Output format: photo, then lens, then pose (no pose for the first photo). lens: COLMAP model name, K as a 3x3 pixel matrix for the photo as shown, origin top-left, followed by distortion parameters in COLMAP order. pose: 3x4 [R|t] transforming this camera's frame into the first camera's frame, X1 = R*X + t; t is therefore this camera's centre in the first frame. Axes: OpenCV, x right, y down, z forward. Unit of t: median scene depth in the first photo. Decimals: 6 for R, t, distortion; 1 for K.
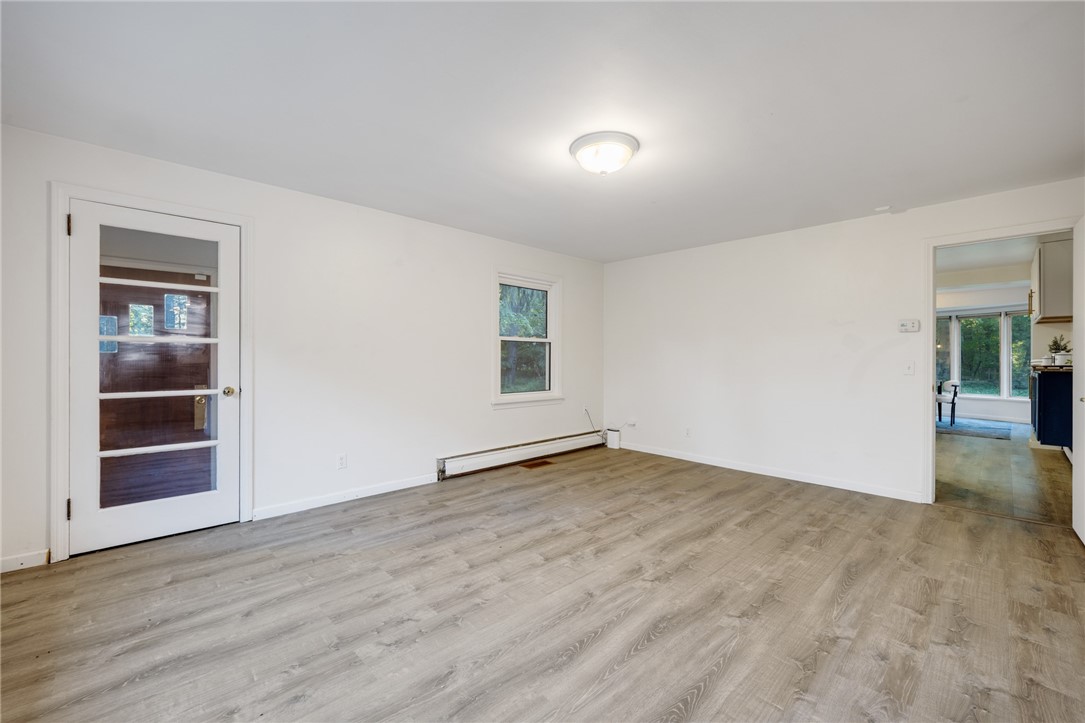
lens RADIAL K [[458.3, 0, 536.6], [0, 458.3, 355.3], [0, 0, 1]] dist [-0.000938, 0.000913]
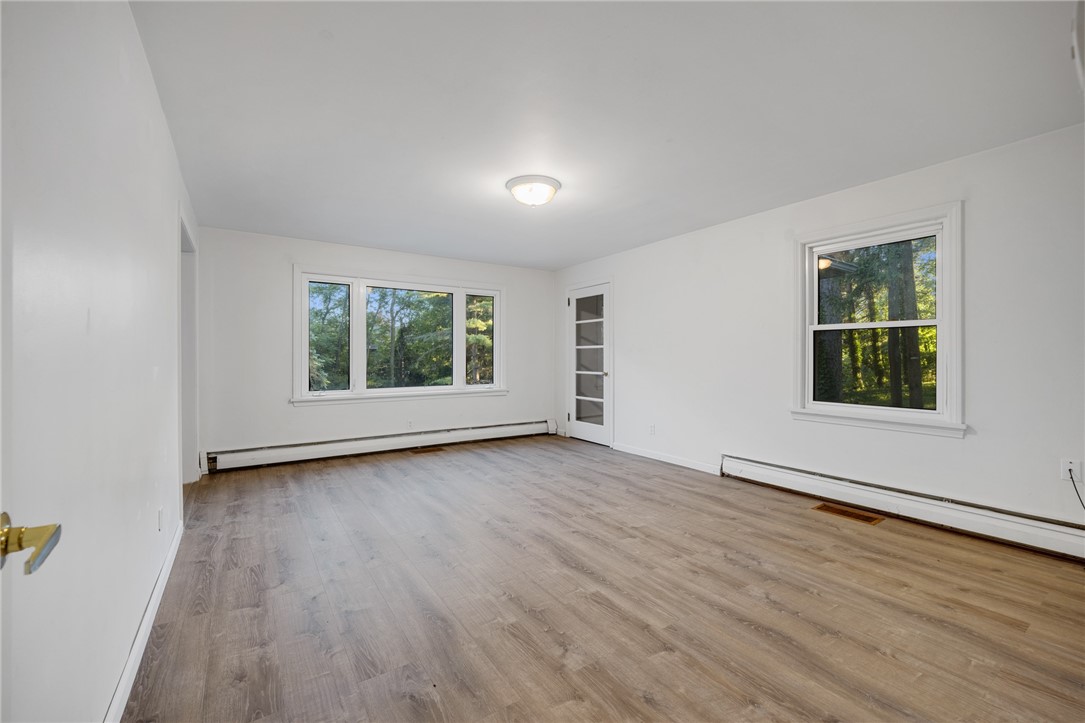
lens RADIAL K [[458.3, 0, 538.4], [0, 458.3, 360.2], [0, 0, 1]] dist [-0.000938, 0.000913]
pose [[-0.199116, 0.002541, -0.979973, 1.134222], [0.003606, 0.999992, 0.001860, 0.018619], [0.979969, -0.003164, -0.199124, 1.056555]]
